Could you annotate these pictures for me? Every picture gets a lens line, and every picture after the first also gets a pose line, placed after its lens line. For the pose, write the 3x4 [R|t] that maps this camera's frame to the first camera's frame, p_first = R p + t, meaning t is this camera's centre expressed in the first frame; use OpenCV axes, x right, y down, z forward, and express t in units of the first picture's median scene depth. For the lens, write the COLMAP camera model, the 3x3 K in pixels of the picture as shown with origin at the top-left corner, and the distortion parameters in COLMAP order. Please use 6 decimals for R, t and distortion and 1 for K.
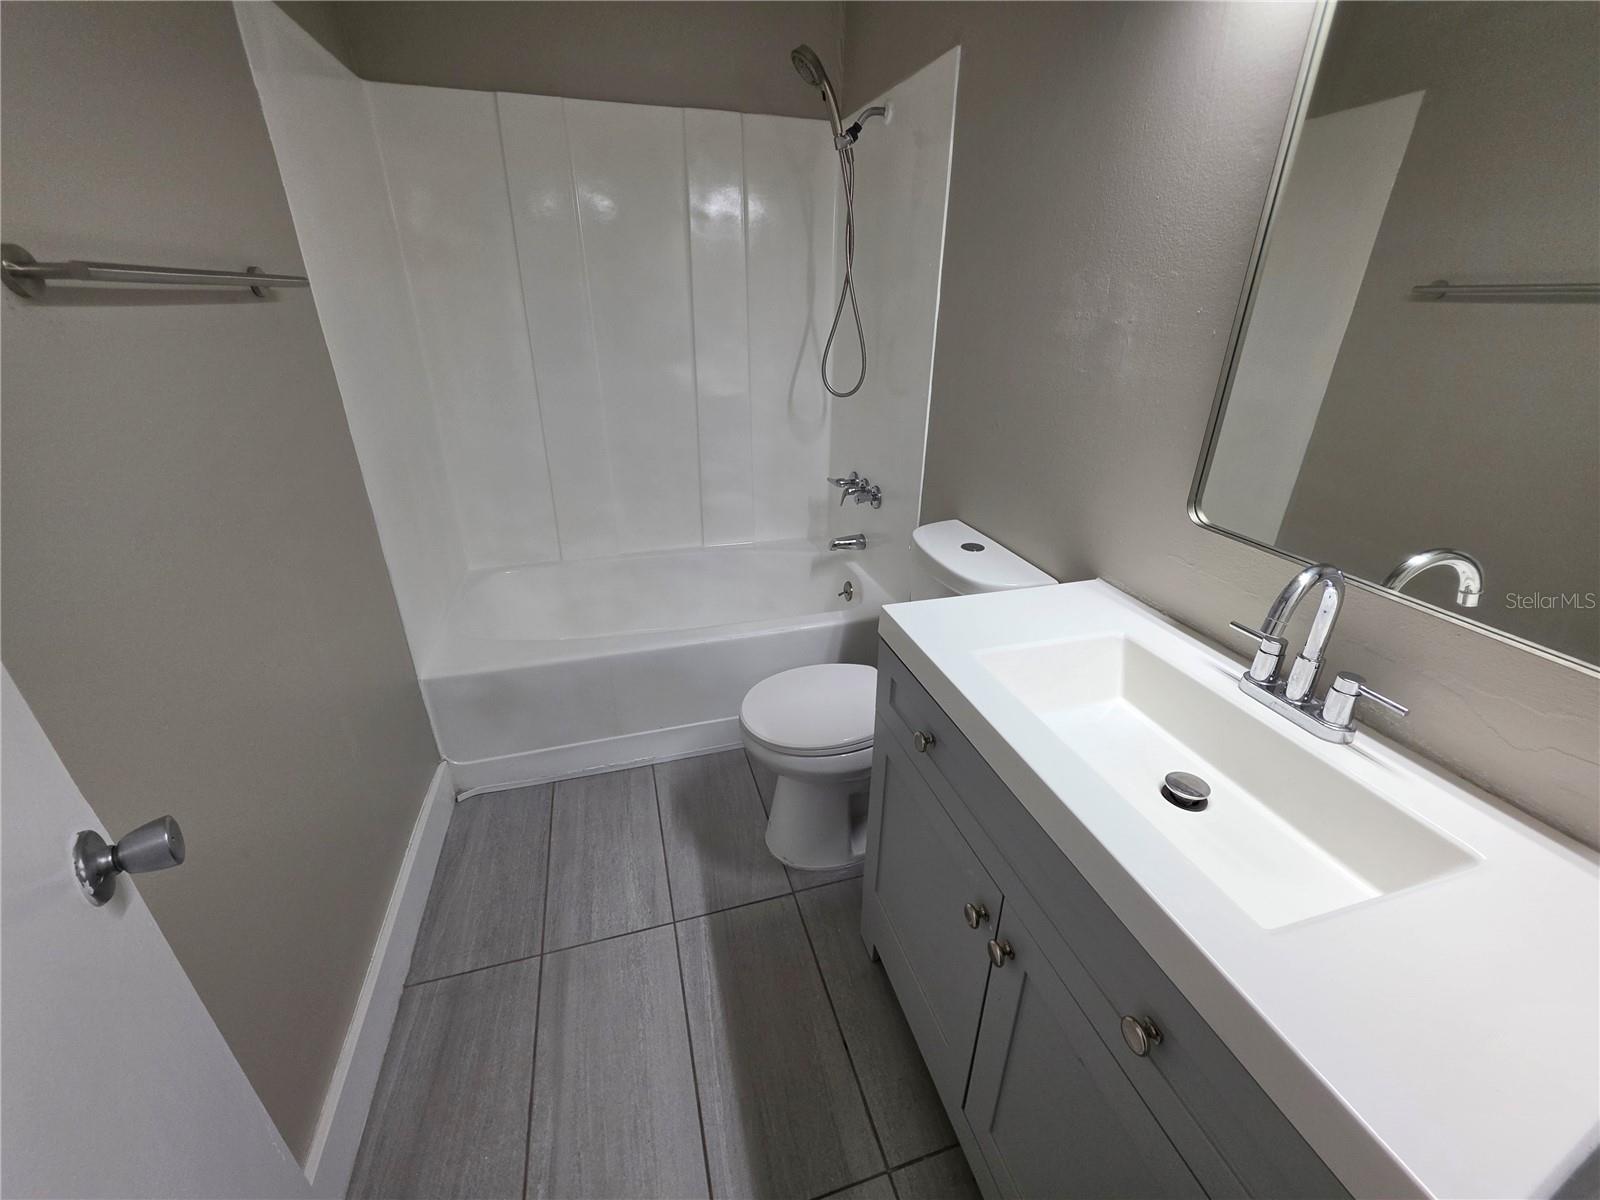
lens RADIAL K [[643.3, 0, 801.6], [0, 643.3, 596.8], [0, 0, 1]] dist [-0.000230, -0.000771]
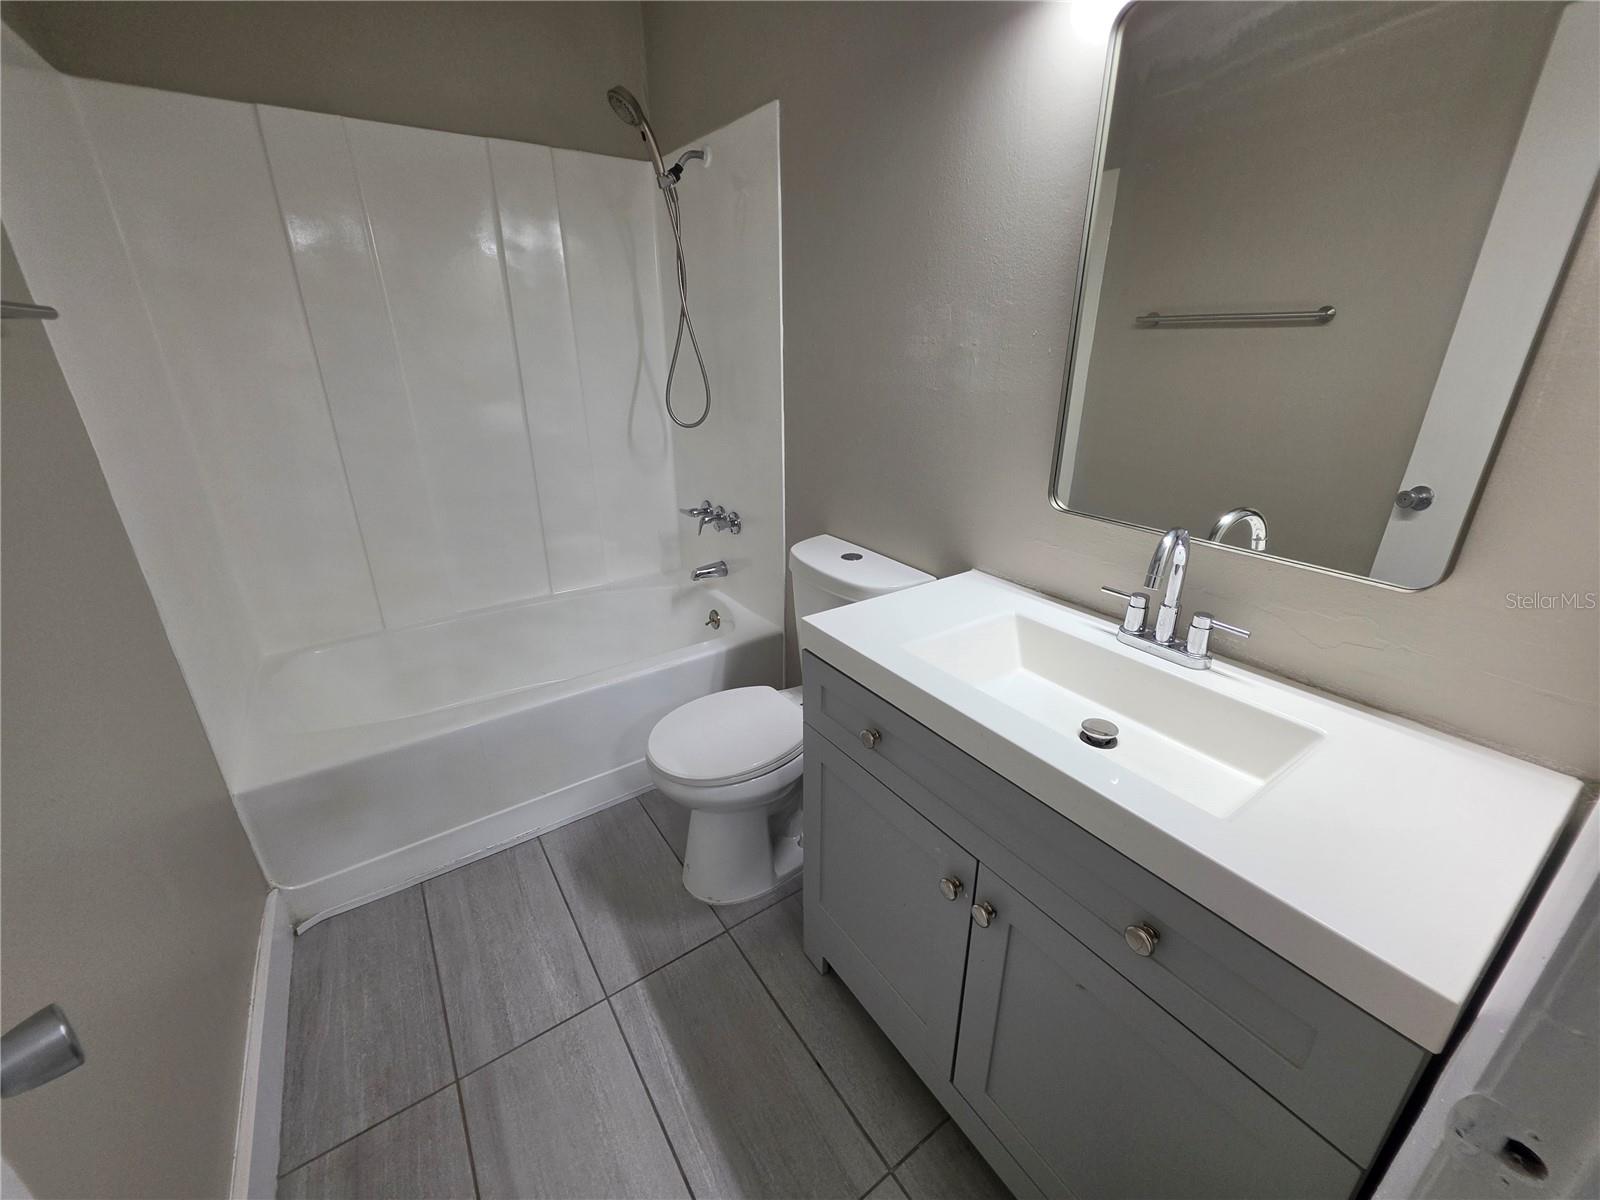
lens RADIAL K [[643.3, 0, 801.5], [0, 643.3, 596.7], [0, 0, 1]] dist [-0.000230, -0.000771]
pose [[0.950415, -0.127272, 0.283748, -0.122135], [0.141510, 0.989477, -0.030167, 0.008300], [-0.276923, 0.068824, 0.958424, 0.006994]]
